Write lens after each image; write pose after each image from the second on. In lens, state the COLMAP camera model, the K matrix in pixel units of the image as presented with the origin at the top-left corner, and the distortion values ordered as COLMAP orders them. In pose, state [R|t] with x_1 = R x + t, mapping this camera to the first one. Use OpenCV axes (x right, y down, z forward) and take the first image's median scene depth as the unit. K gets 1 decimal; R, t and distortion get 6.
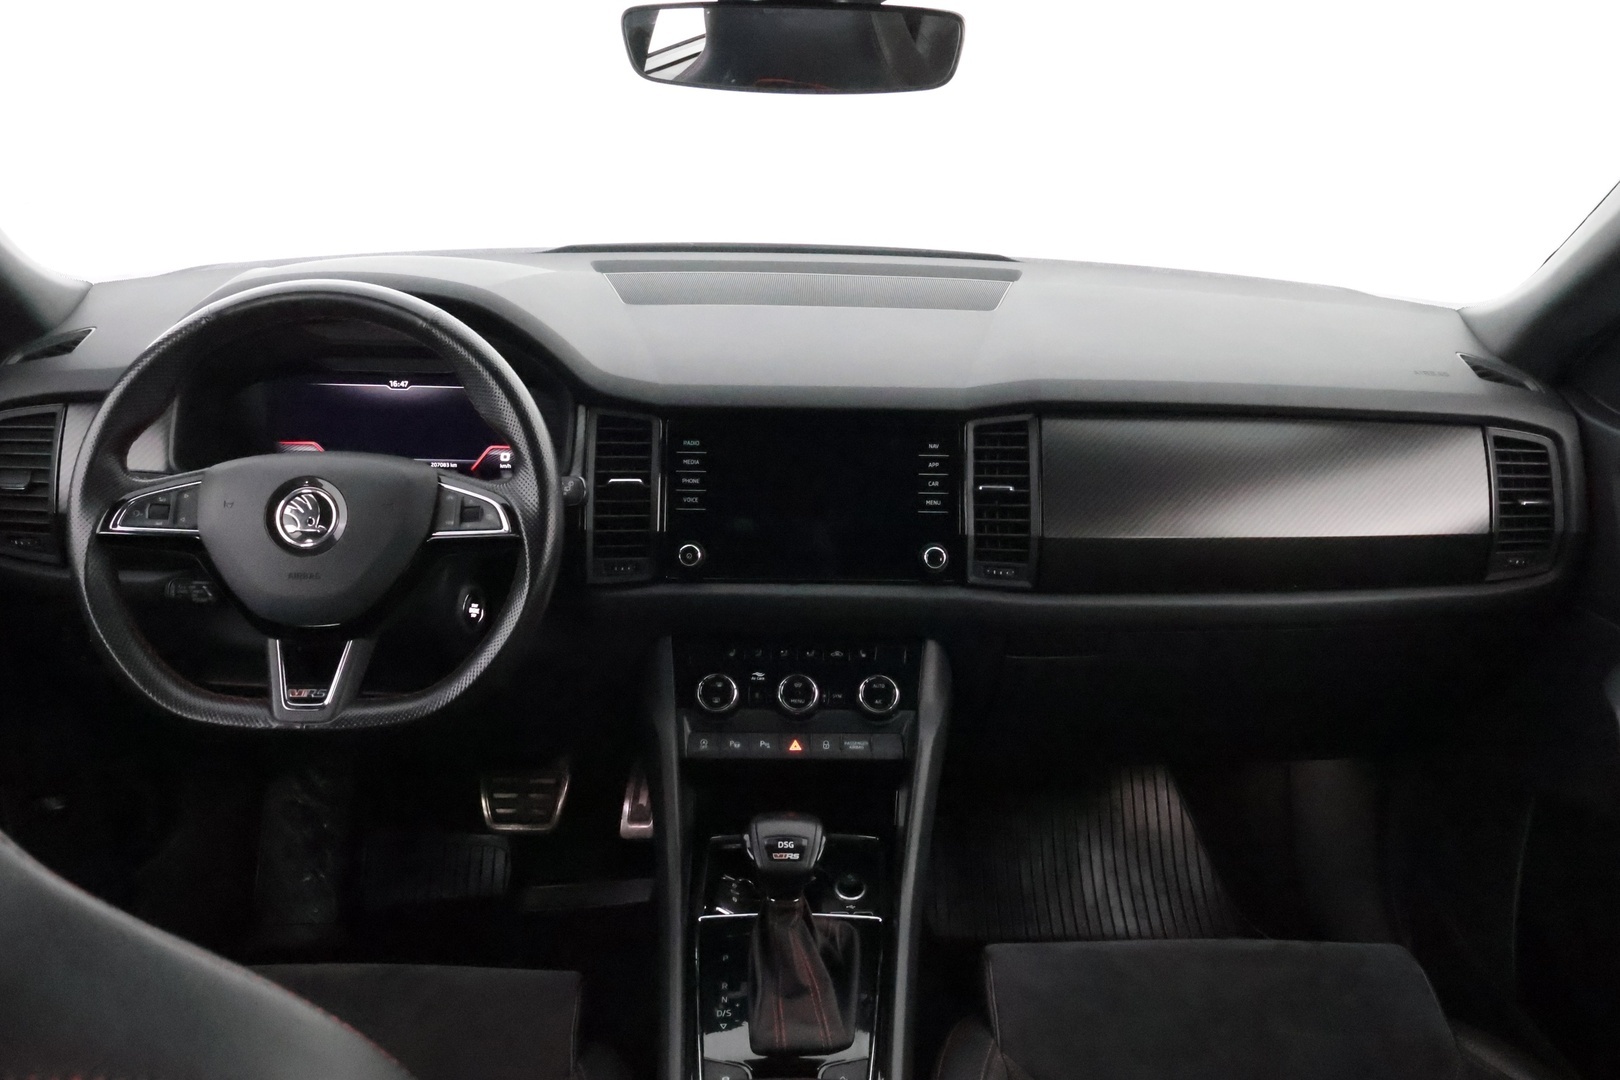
lens RADIAL K [[1368.5, 0, 814.3], [0, 1368.5, 534.0], [0, 0, 1]] dist [0.036642, -0.009647]
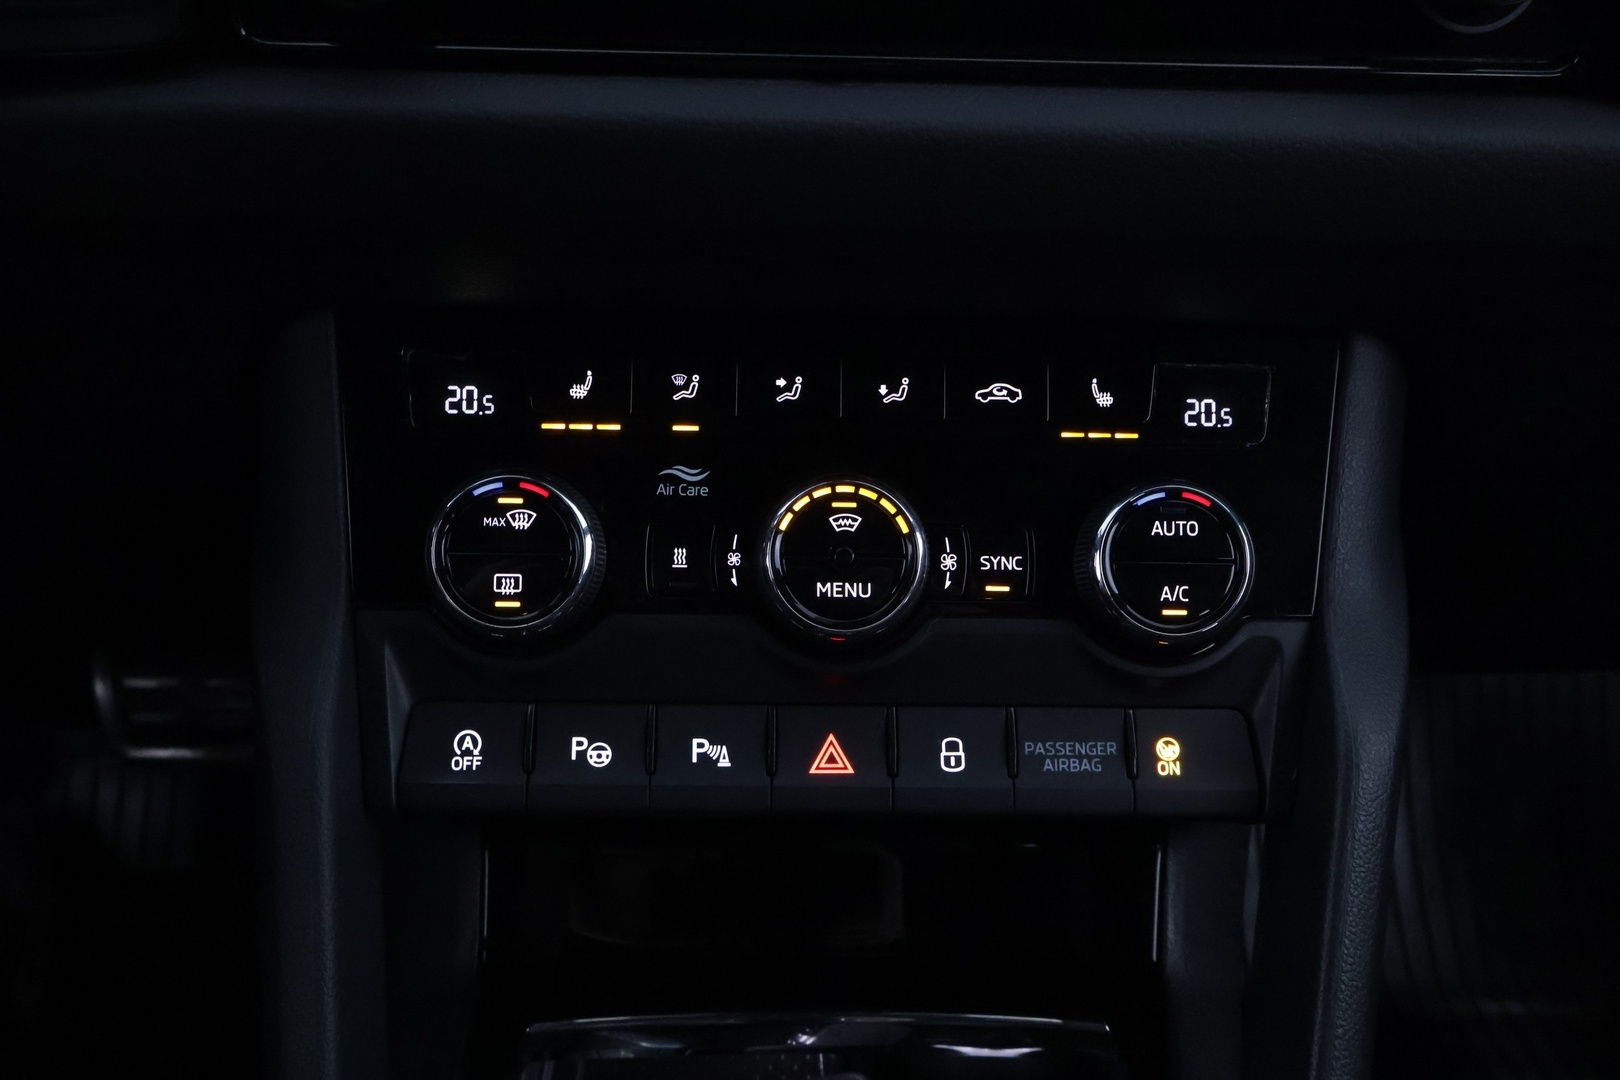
lens RADIAL K [[1477.4, 0, 824.1], [0, 1477.4, 545.8], [0, 0, 1]] dist [0.036742, -0.001669]
pose [[0.999982, 0.005314, 0.002766, -0.016267], [-0.005797, 0.974793, 0.223036, 0.056595], [-0.001511, -0.223048, 0.974806, 0.753798]]
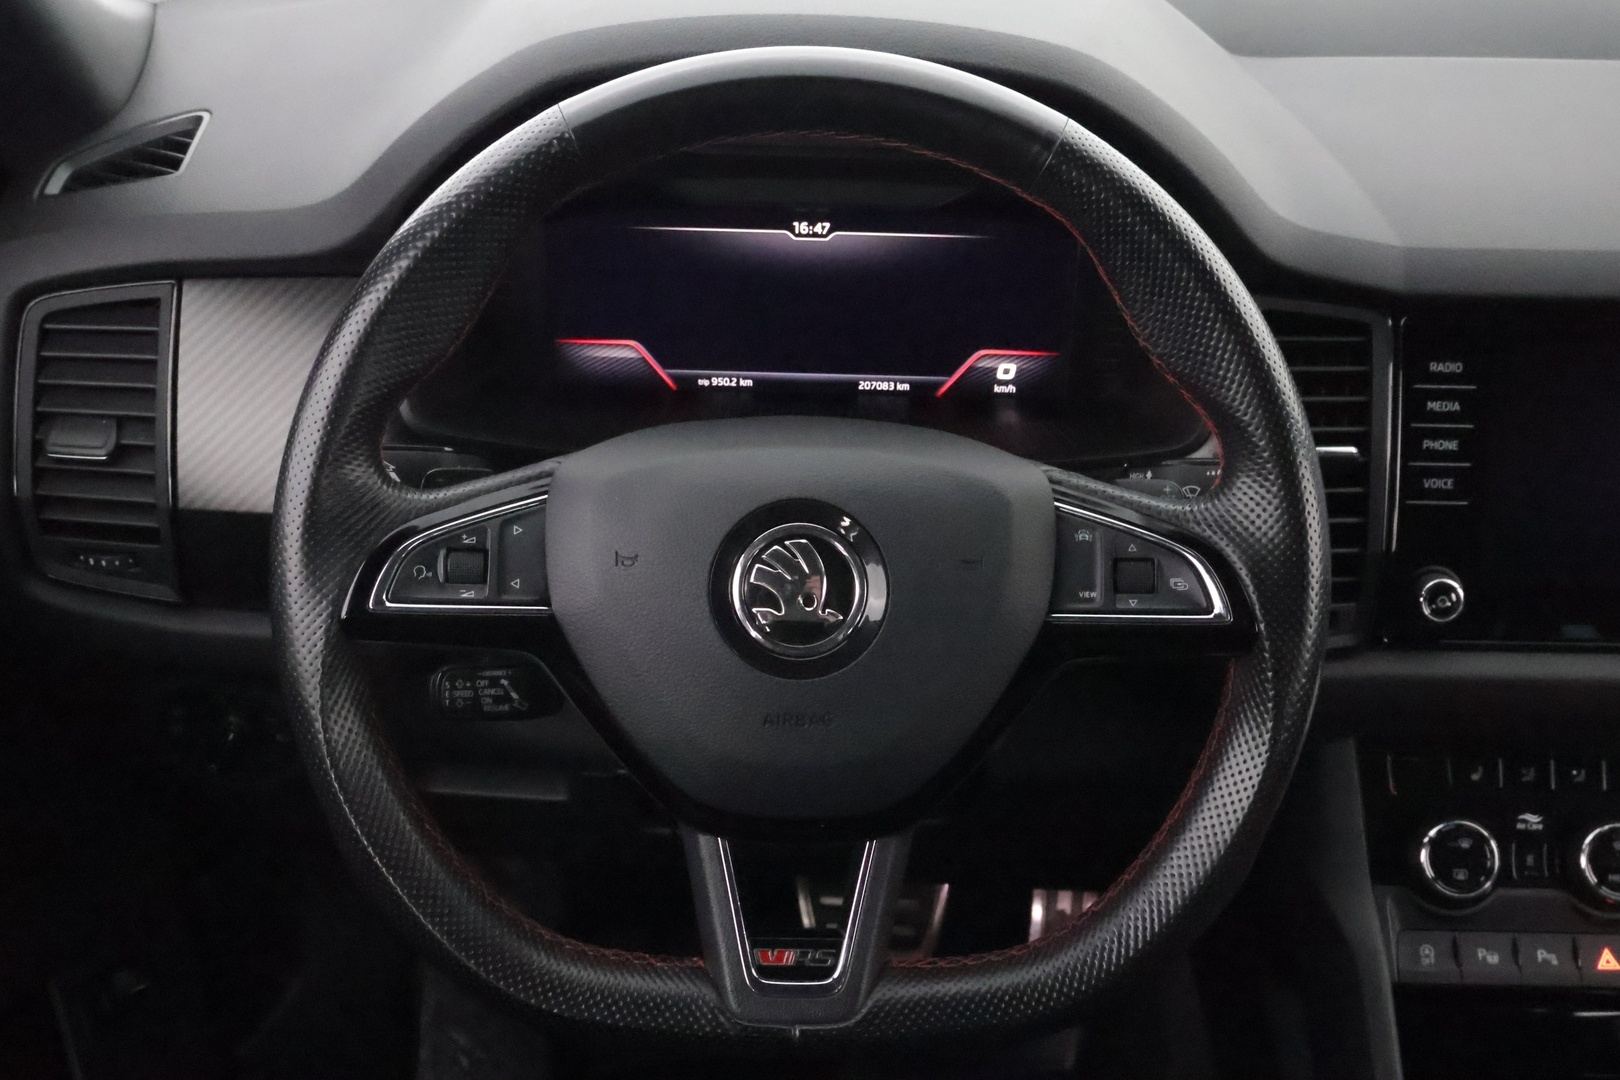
lens RADIAL K [[1814.4, 0, 812.3], [0, 1814.4, 533.4], [0, 0, 1]] dist [0.009833, 0.000000]
pose [[0.999913, 0.009609, -0.009066, -0.310536], [-0.008110, 0.988211, 0.152884, -0.105750], [0.010428, -0.152797, 0.988202, 0.355497]]
